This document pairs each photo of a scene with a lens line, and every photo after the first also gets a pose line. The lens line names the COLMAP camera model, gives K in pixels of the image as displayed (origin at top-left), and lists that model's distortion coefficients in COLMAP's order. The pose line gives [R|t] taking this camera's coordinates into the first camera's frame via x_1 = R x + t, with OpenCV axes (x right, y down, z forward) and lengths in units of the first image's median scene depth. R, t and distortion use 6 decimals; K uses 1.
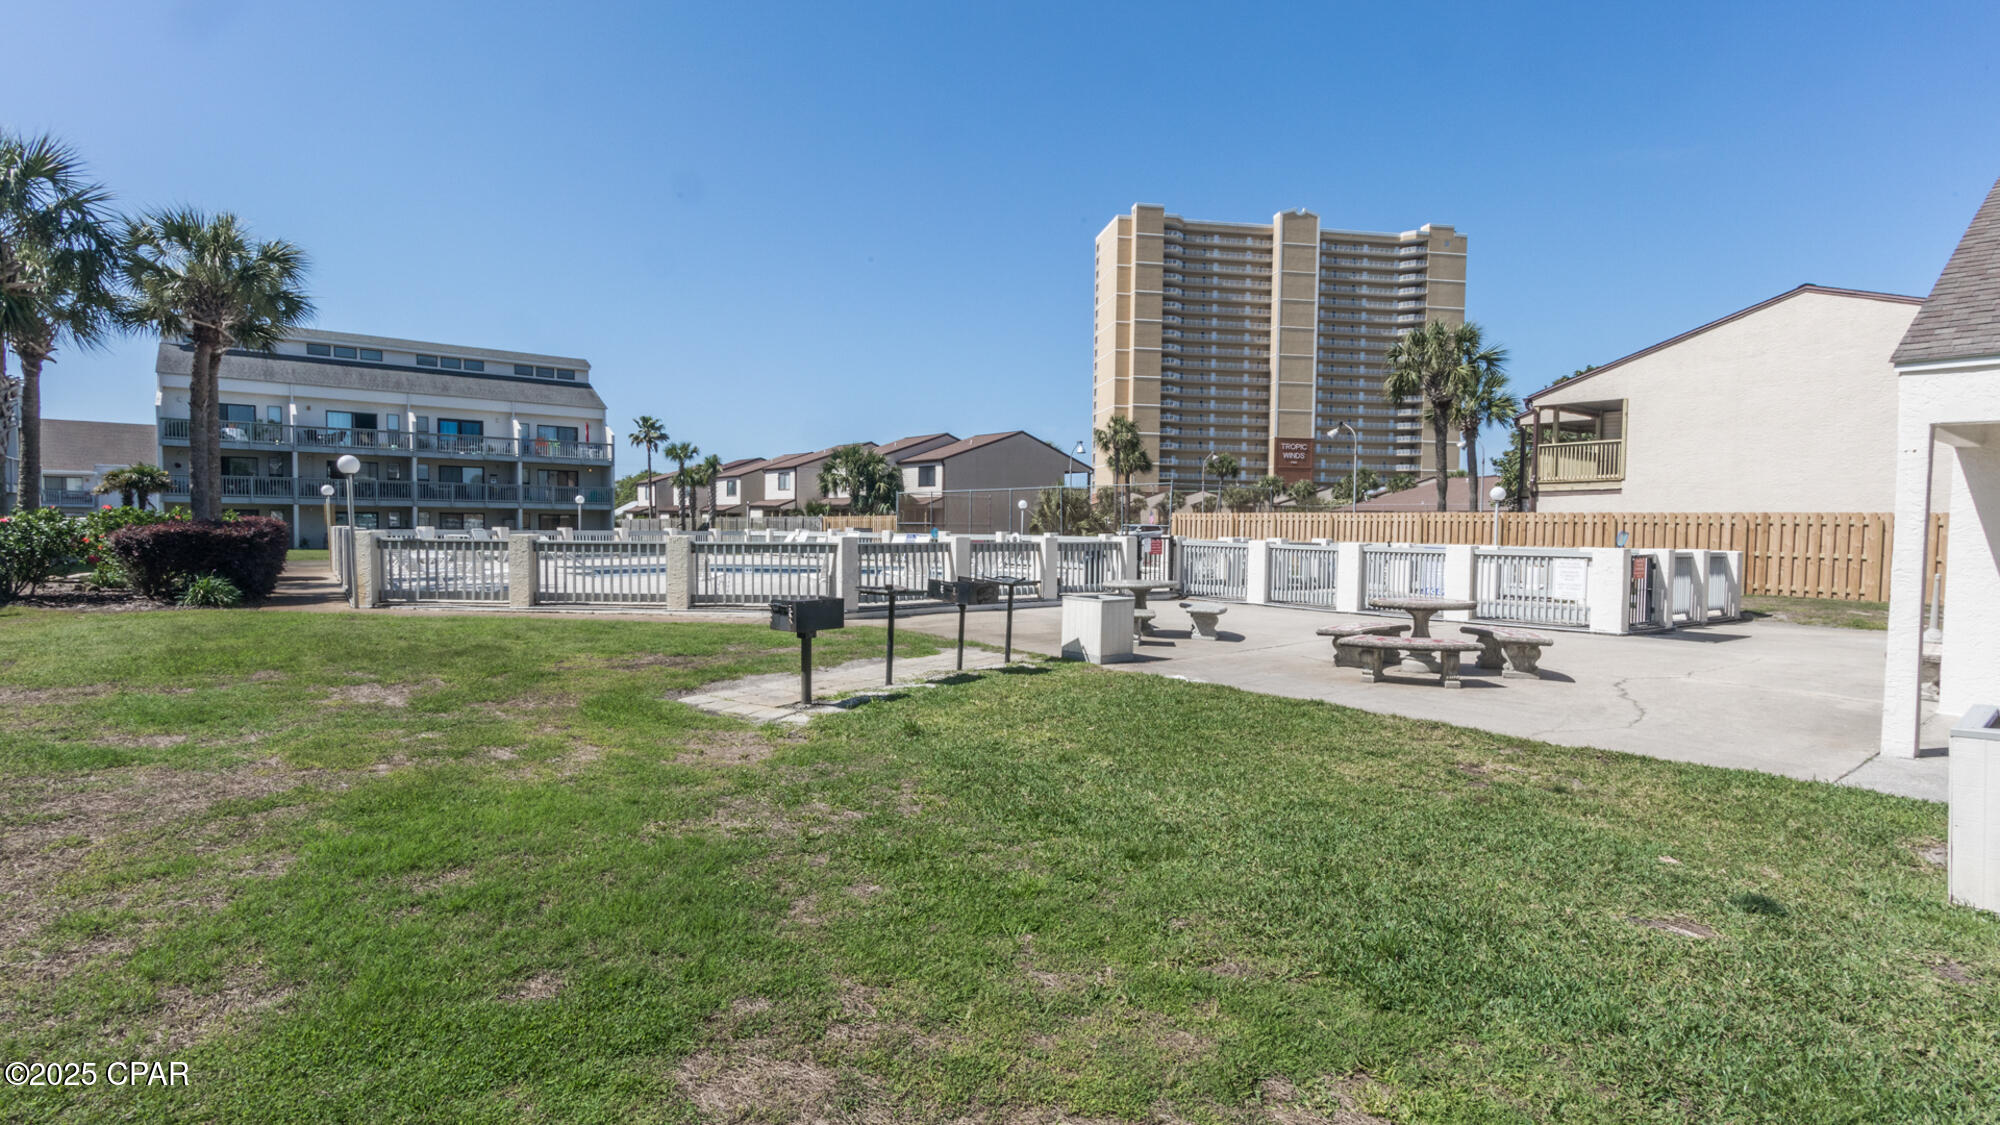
lens RADIAL K [[950.5, 0, 1000.0], [0, 950.5, 562.5], [0, 0, 1]] dist [-0.001723, -0.000873]
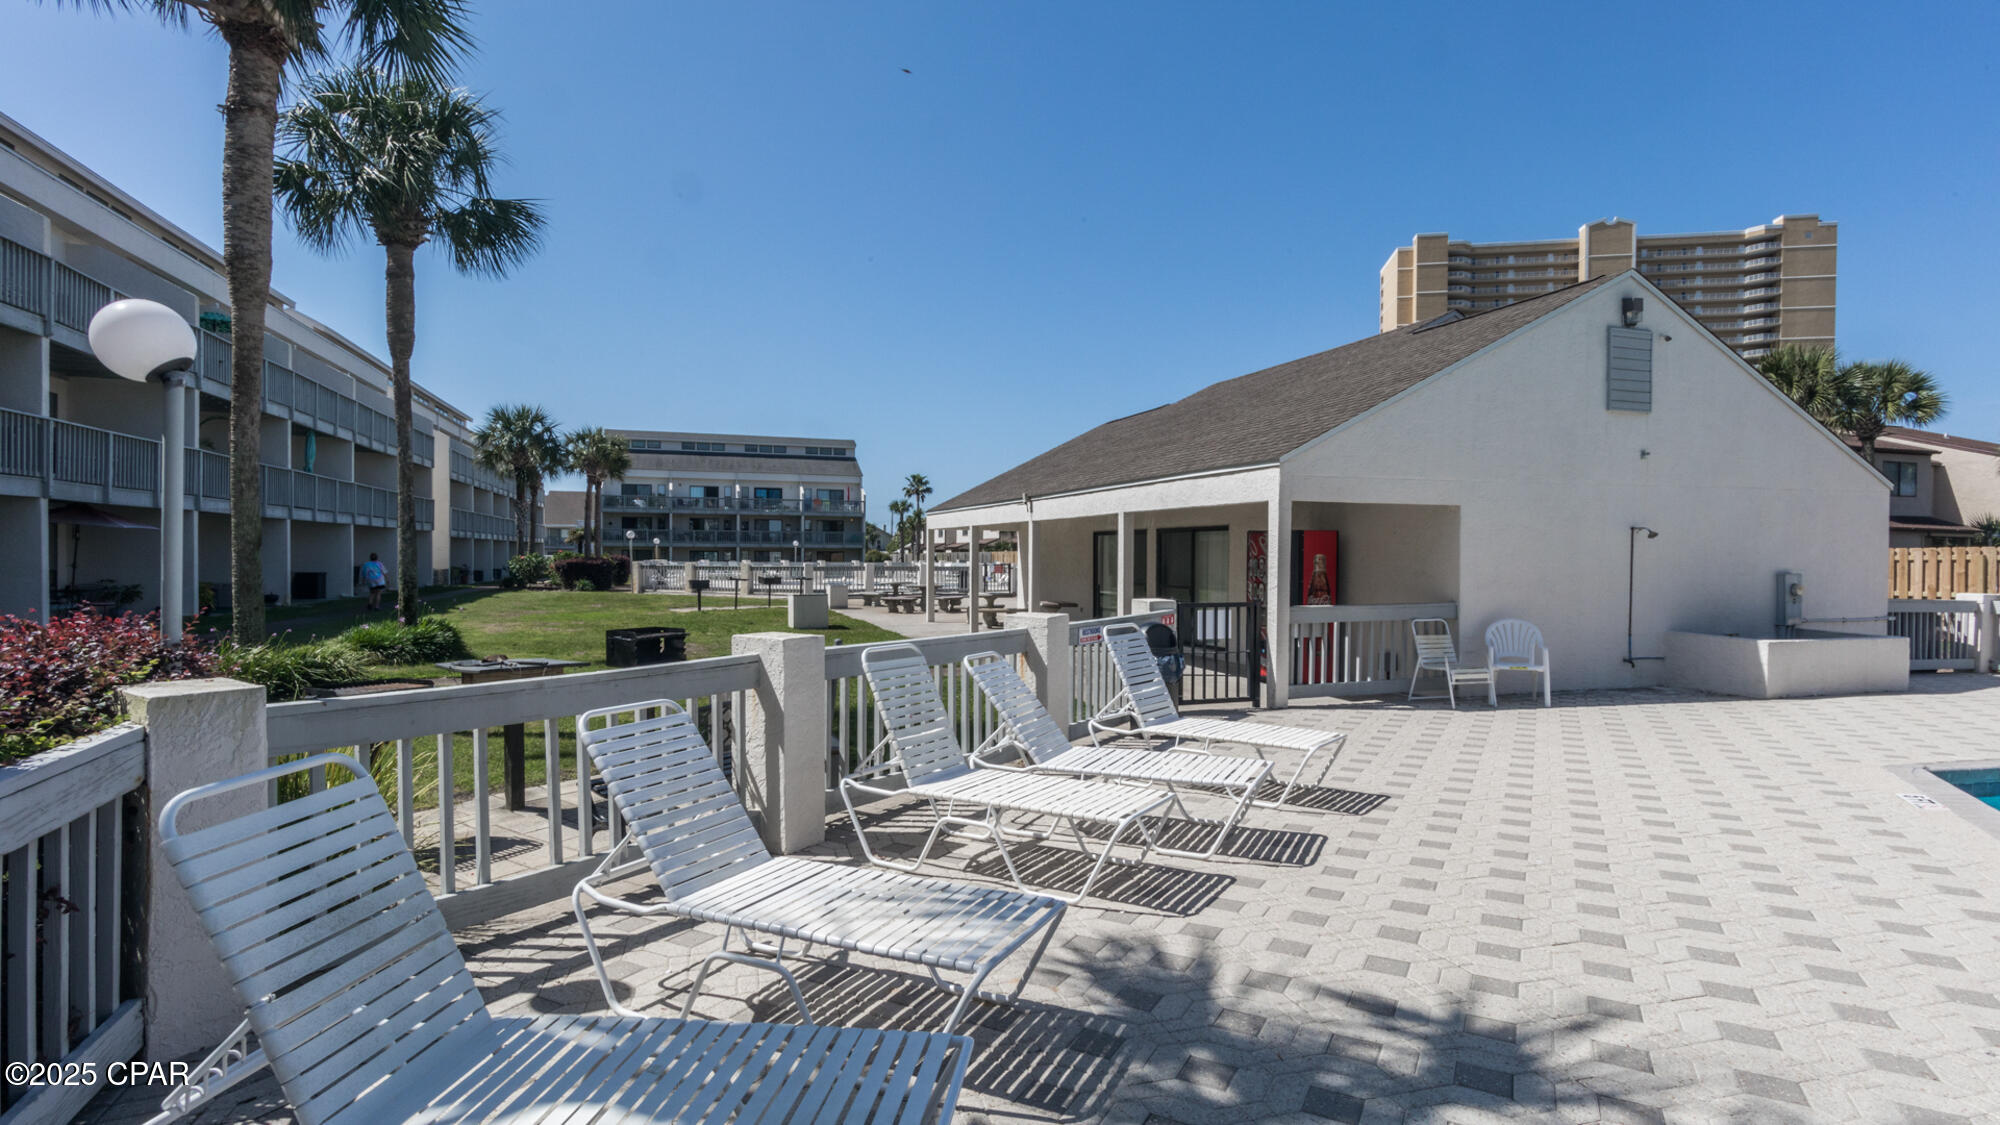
lens RADIAL K [[950.5, 0, 1000.0], [0, 950.5, 562.5], [0, 0, 1]] dist [-0.001723, -0.000873]
pose [[0.938991, -0.002427, -0.343932, 0.249213], [-0.009909, 0.999369, -0.034104, 0.010568], [0.343798, 0.035431, 0.938375, -0.230685]]
